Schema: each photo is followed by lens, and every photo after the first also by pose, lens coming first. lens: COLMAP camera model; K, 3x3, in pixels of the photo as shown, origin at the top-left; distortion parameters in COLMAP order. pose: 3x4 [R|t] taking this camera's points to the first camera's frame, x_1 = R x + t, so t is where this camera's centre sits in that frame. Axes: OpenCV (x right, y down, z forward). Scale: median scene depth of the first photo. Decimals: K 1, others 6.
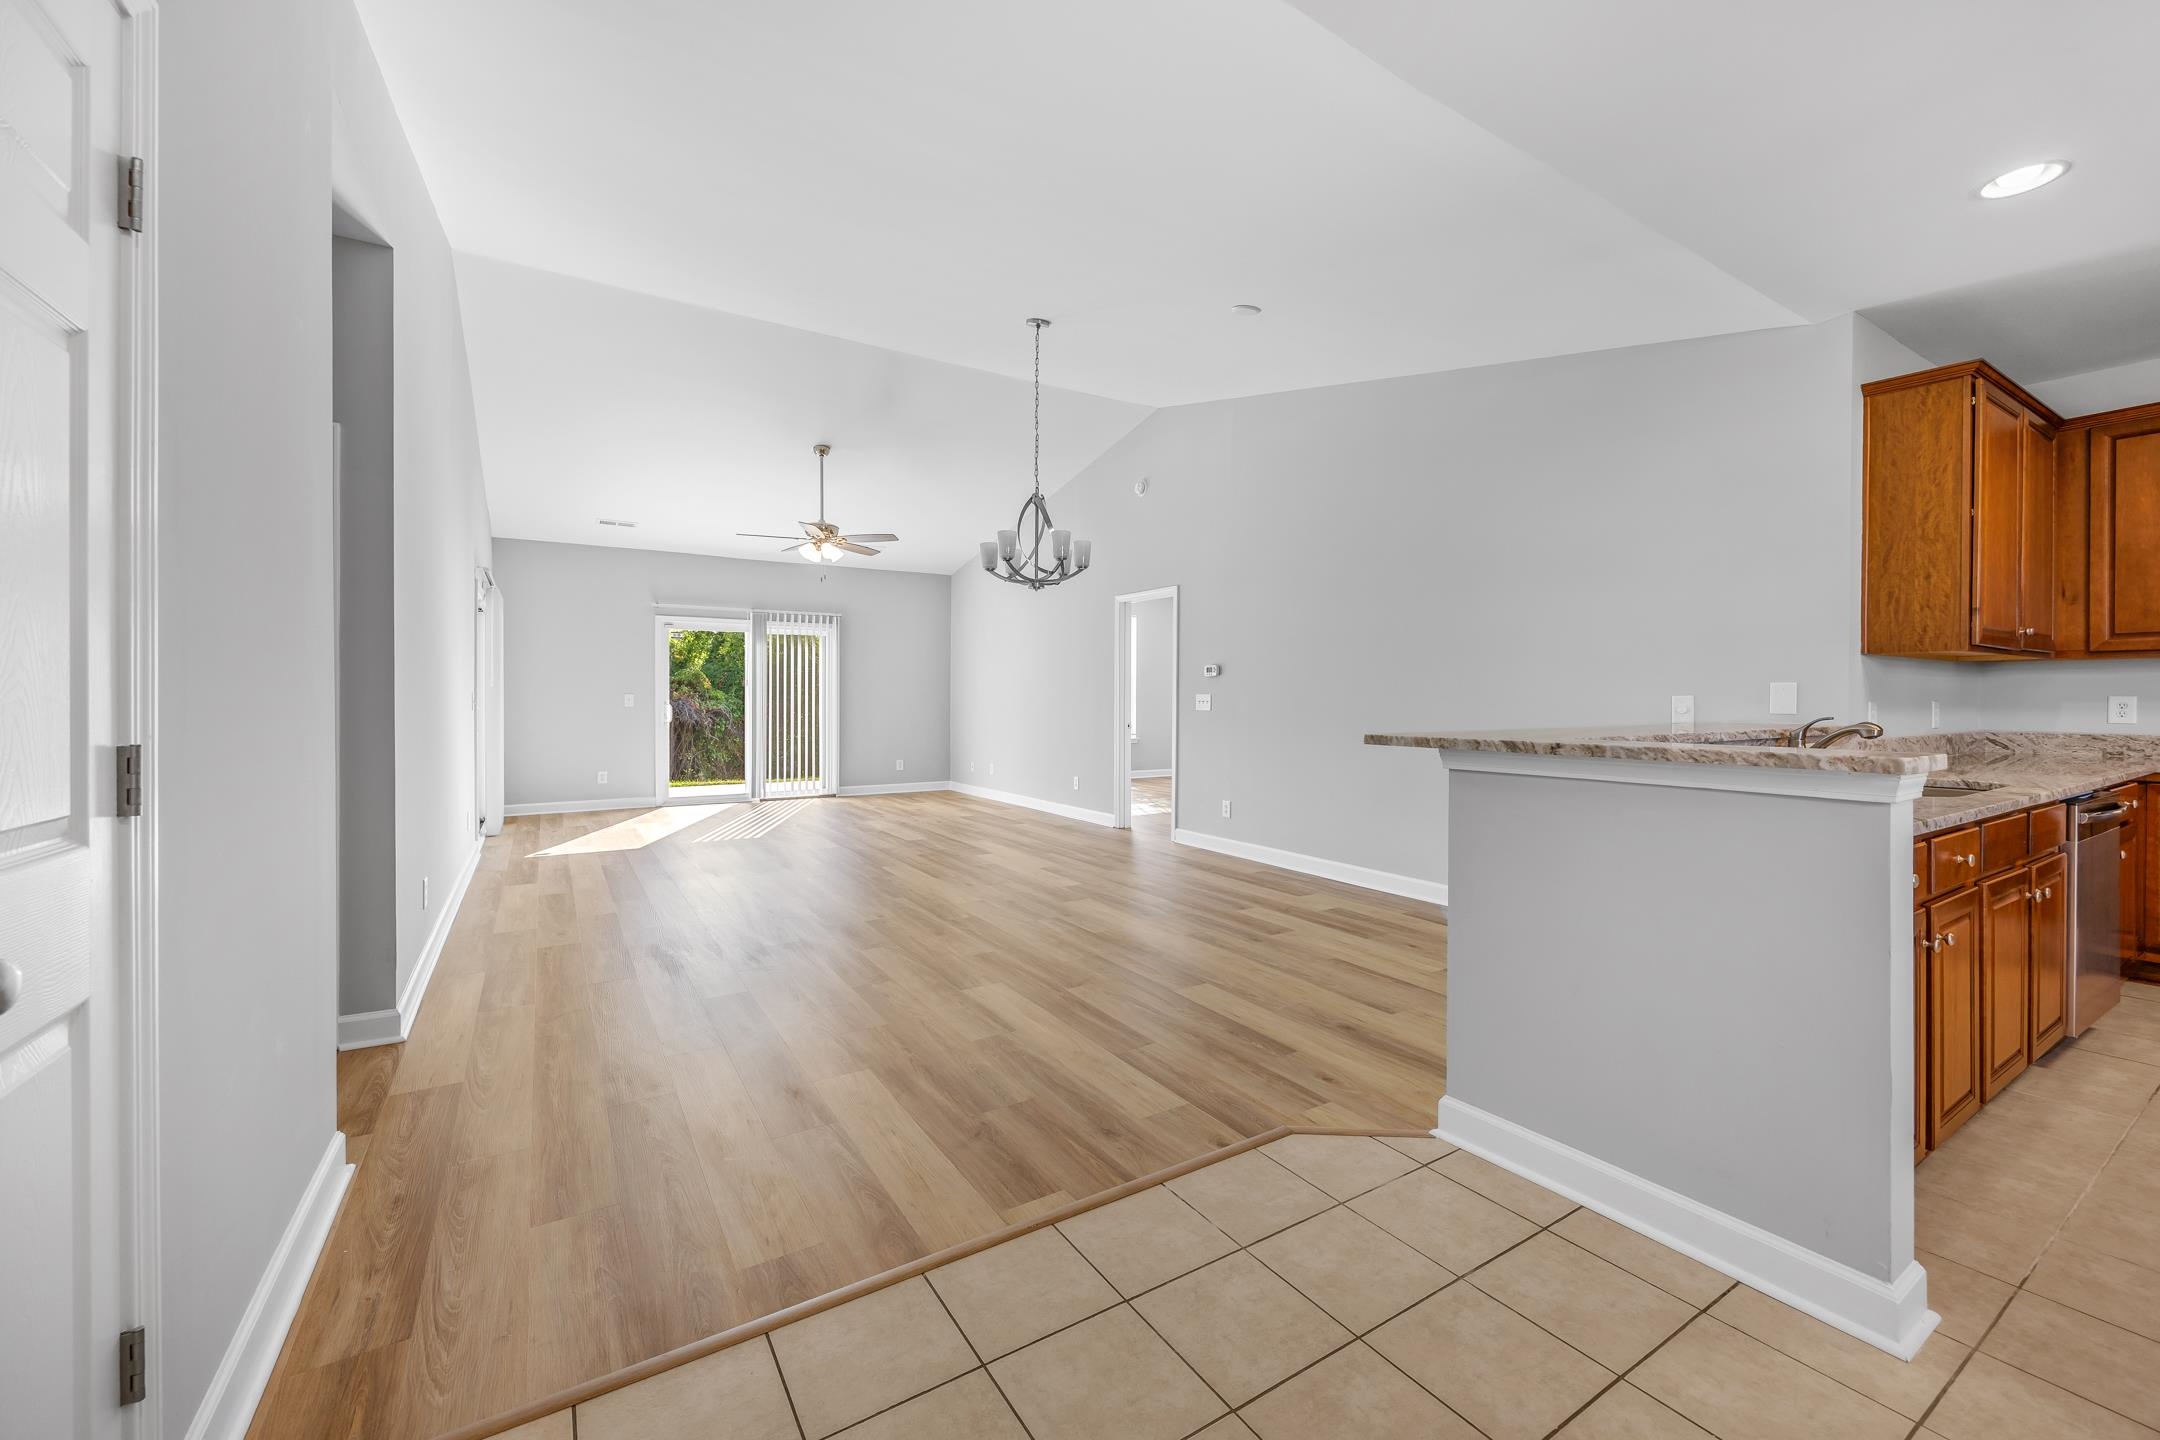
lens RADIAL K [[835.3, 0, 1087.9], [0, 835.3, 696.8], [0, 0, 1]] dist [0.000091, 0.000236]
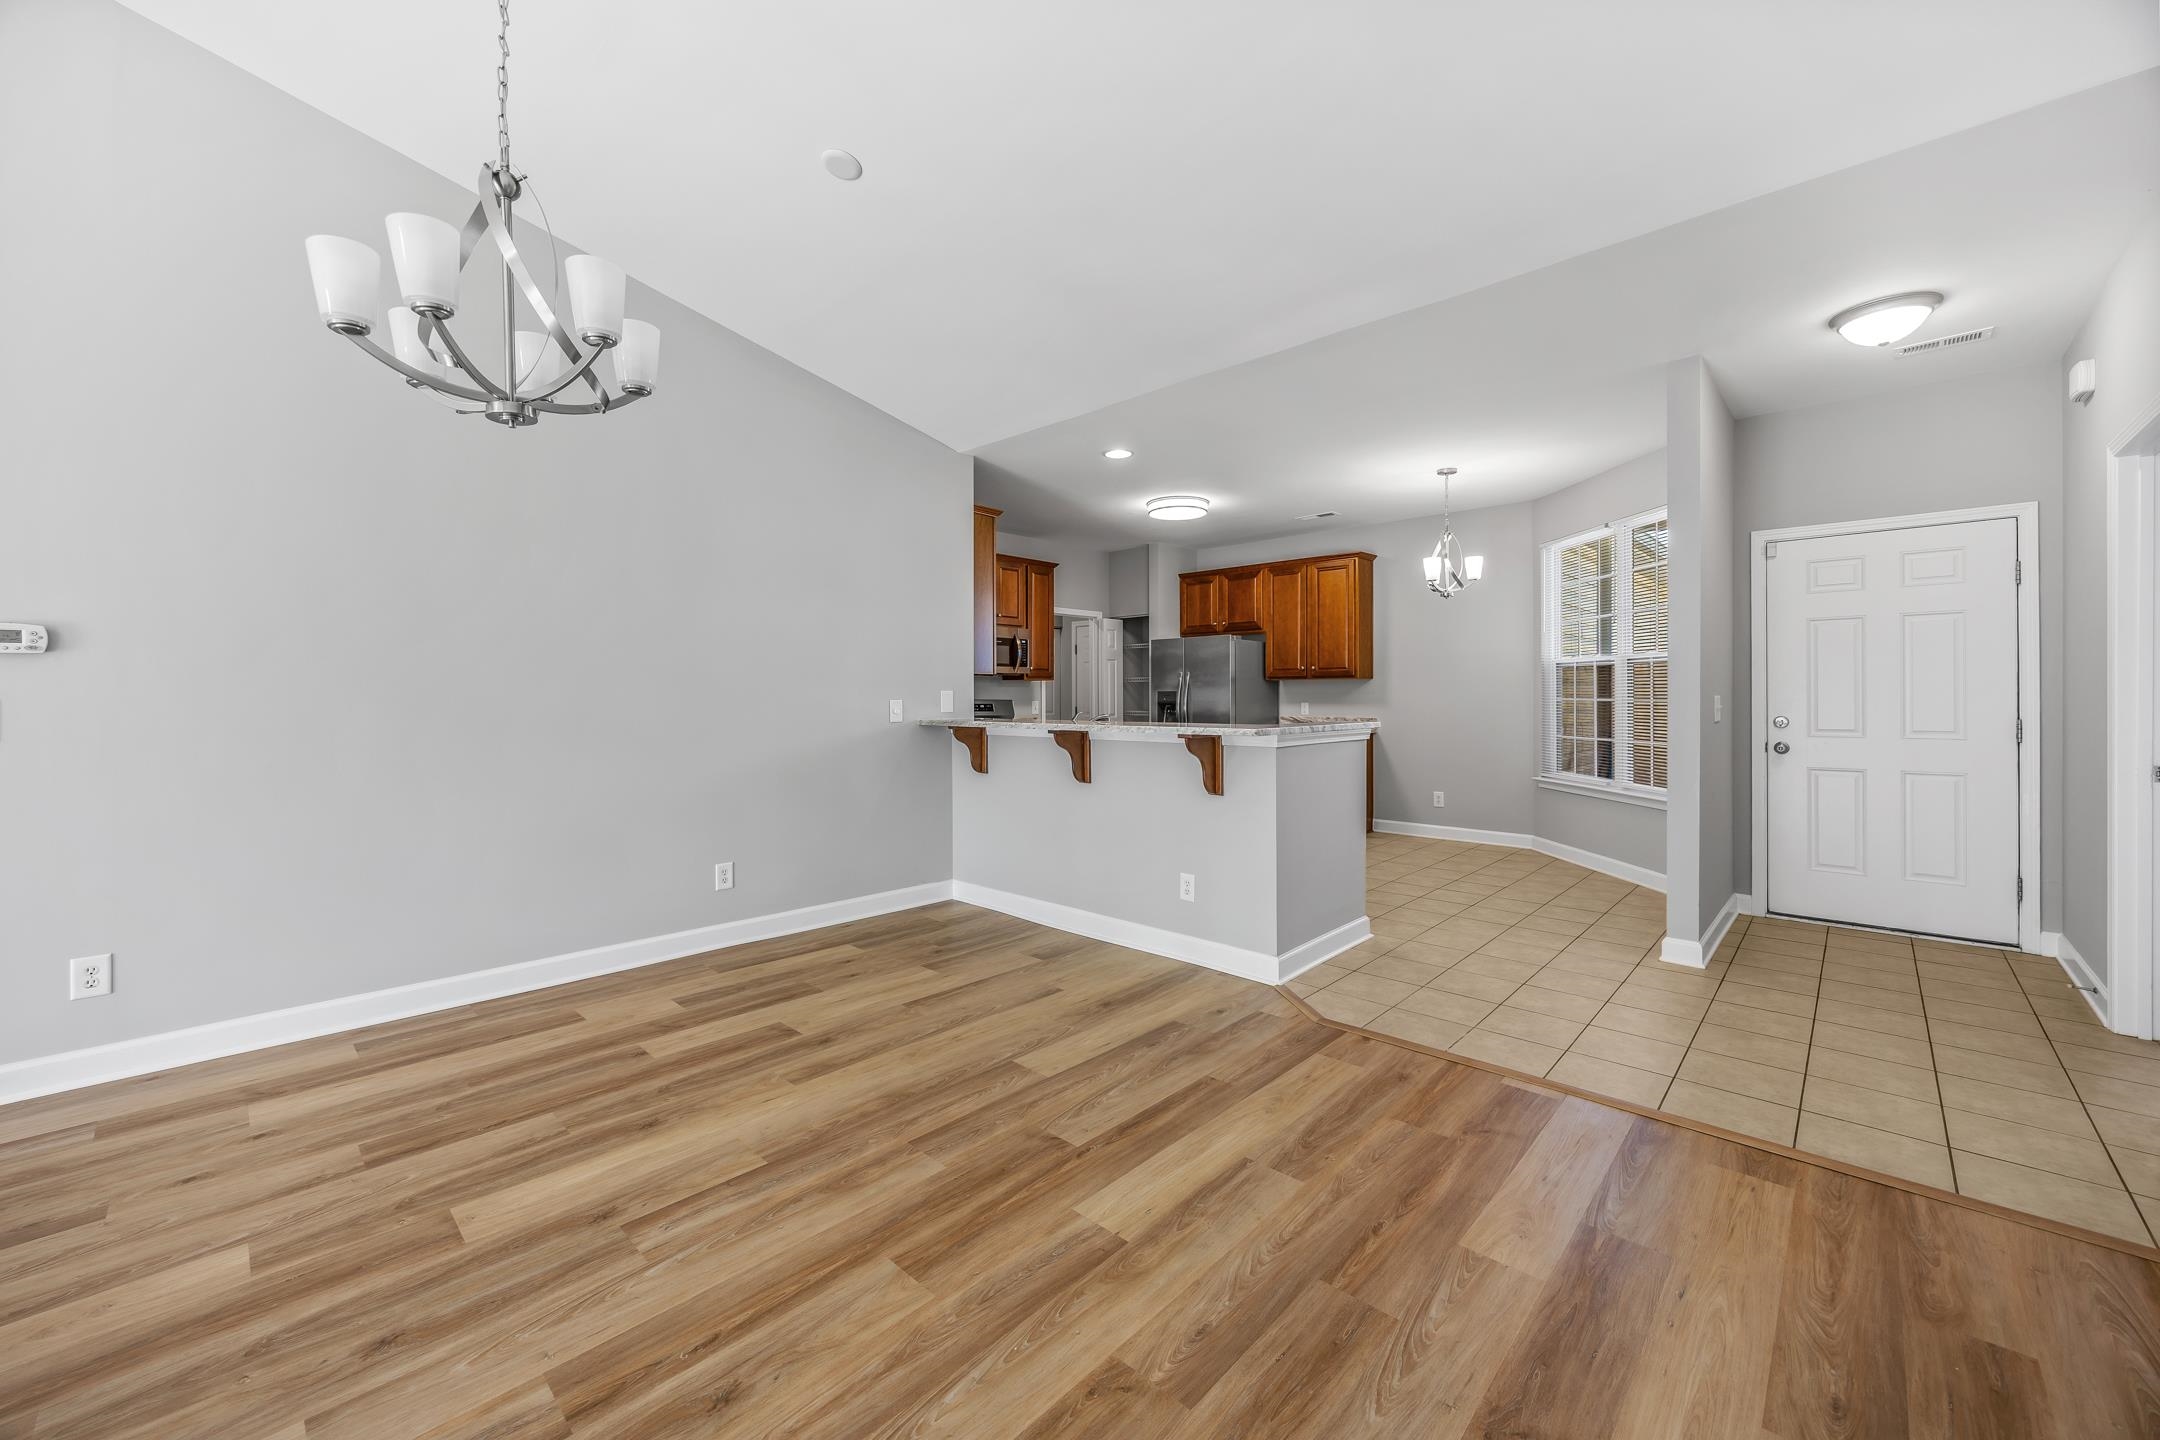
lens RADIAL K [[862.8, 0, 1078.4], [0, 862.8, 706.6], [0, 0, 1]] dist [-0.001821, -0.000139]
pose [[-0.247925, -0.011371, 0.968713, -0.689129], [0.003803, 0.999912, 0.012711, -0.008377], [-0.968772, 0.006836, -0.247859, 1.169667]]
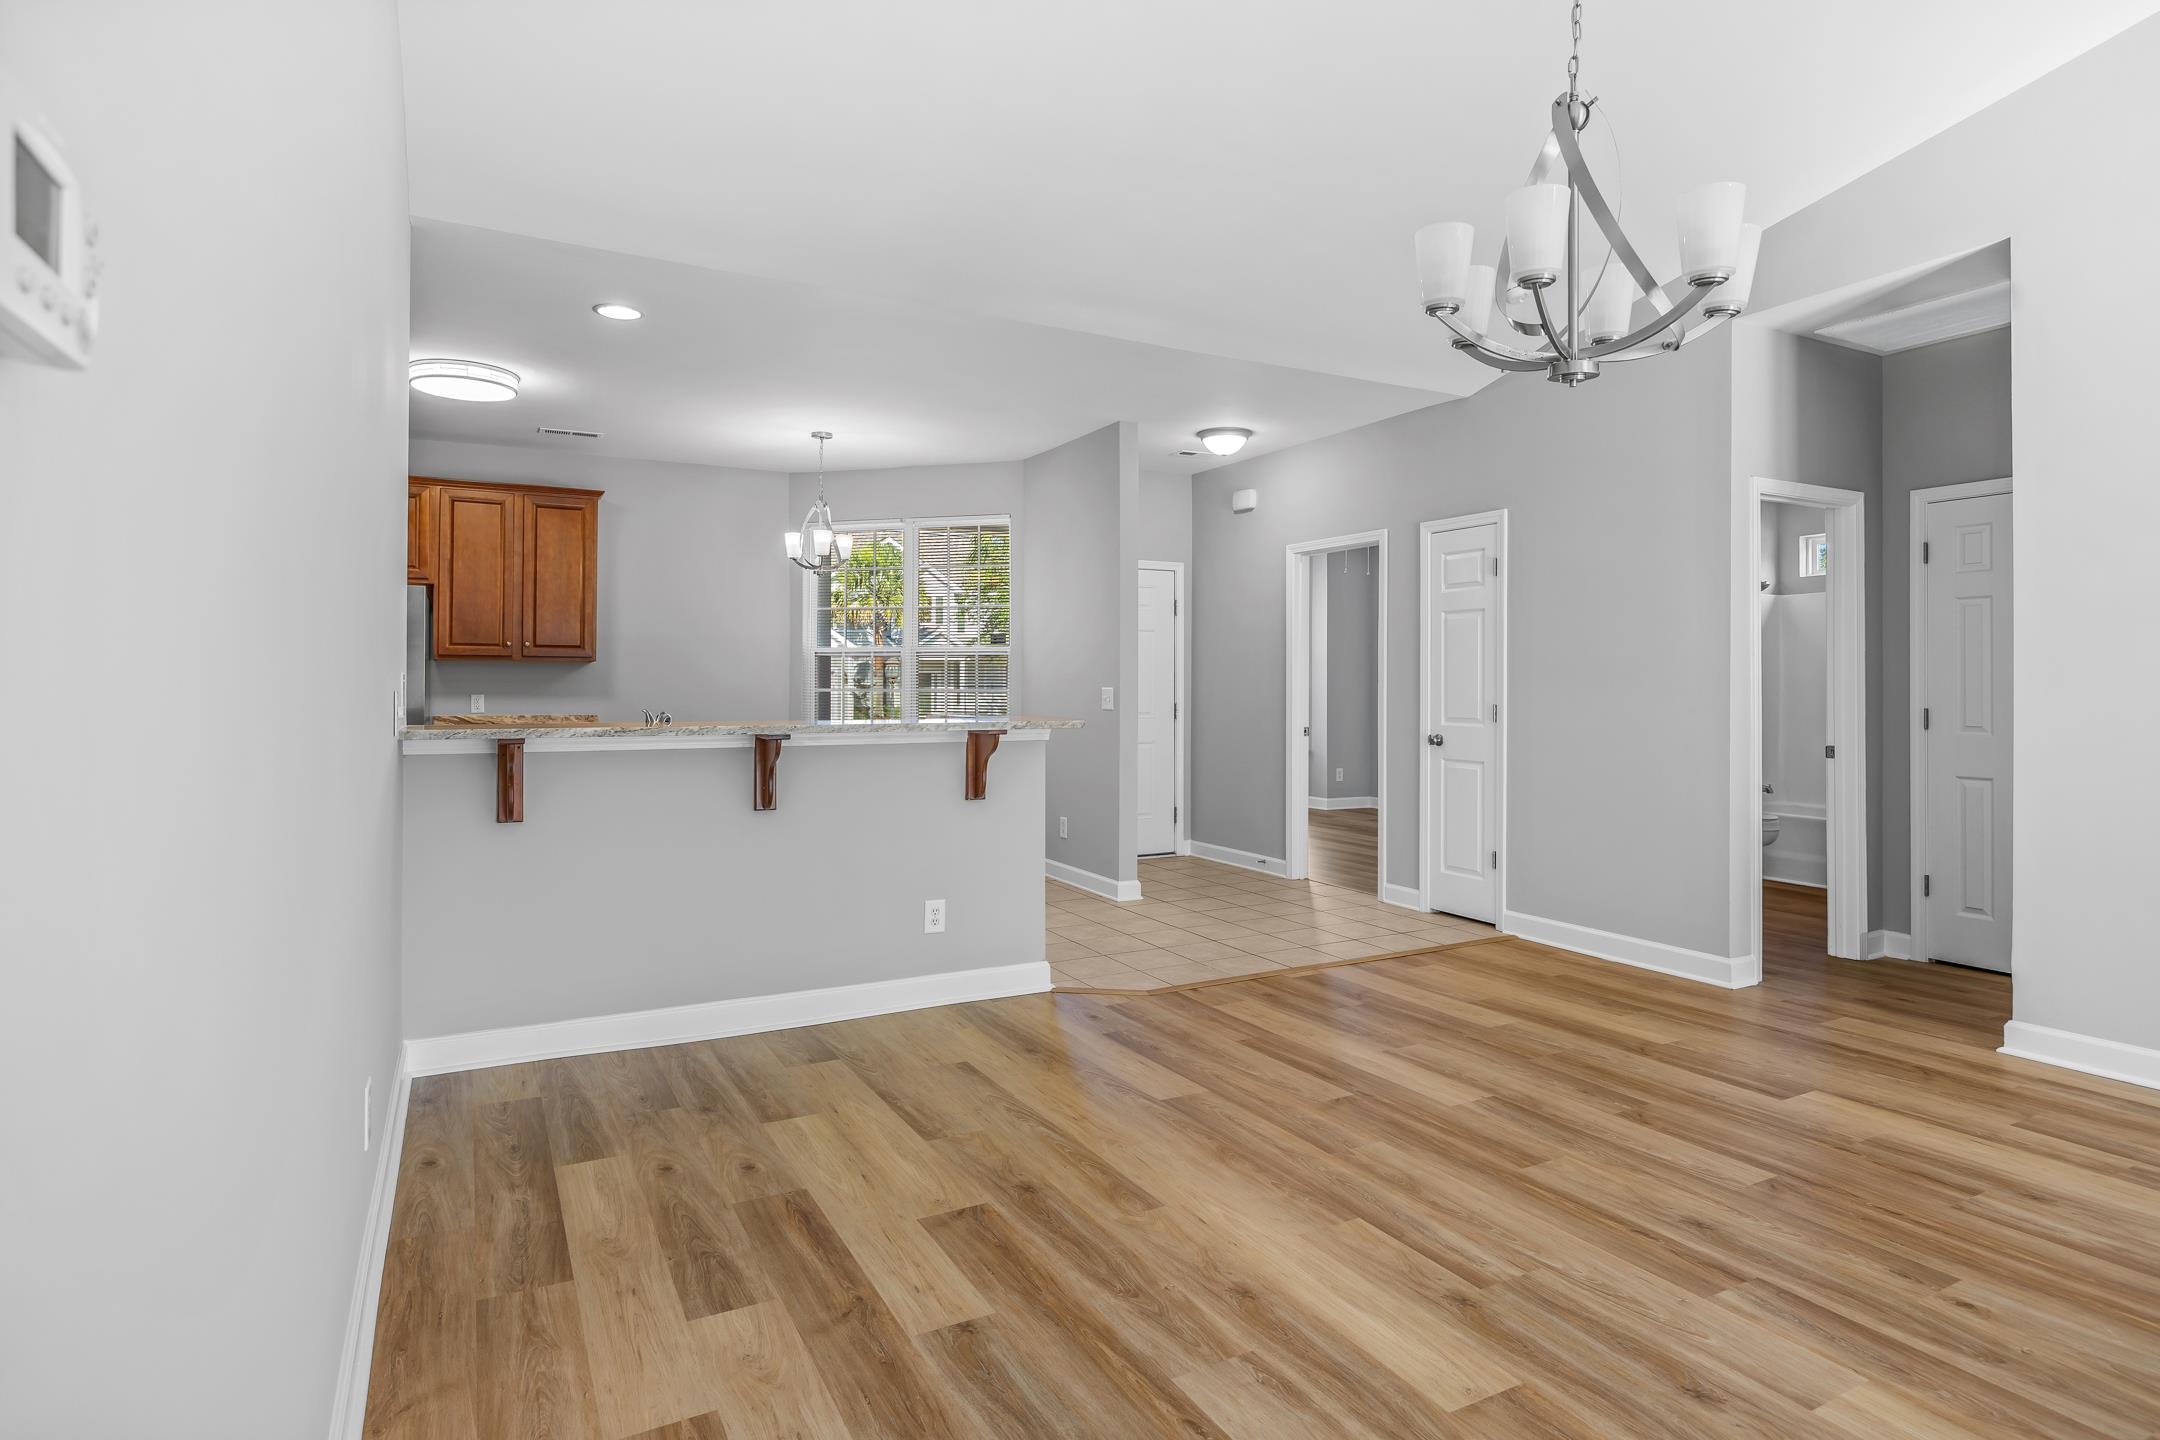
lens RADIAL K [[1129.6, 0, 1122.4], [0, 1129.6, 651.0], [0, 0, 1]] dist [0.001201, 0.000620]
pose [[-0.999310, -0.004206, 0.036912, 0.144610], [-0.005221, 0.999609, -0.027463, -0.018013], [-0.036782, -0.027637, -0.998941, 2.034541]]
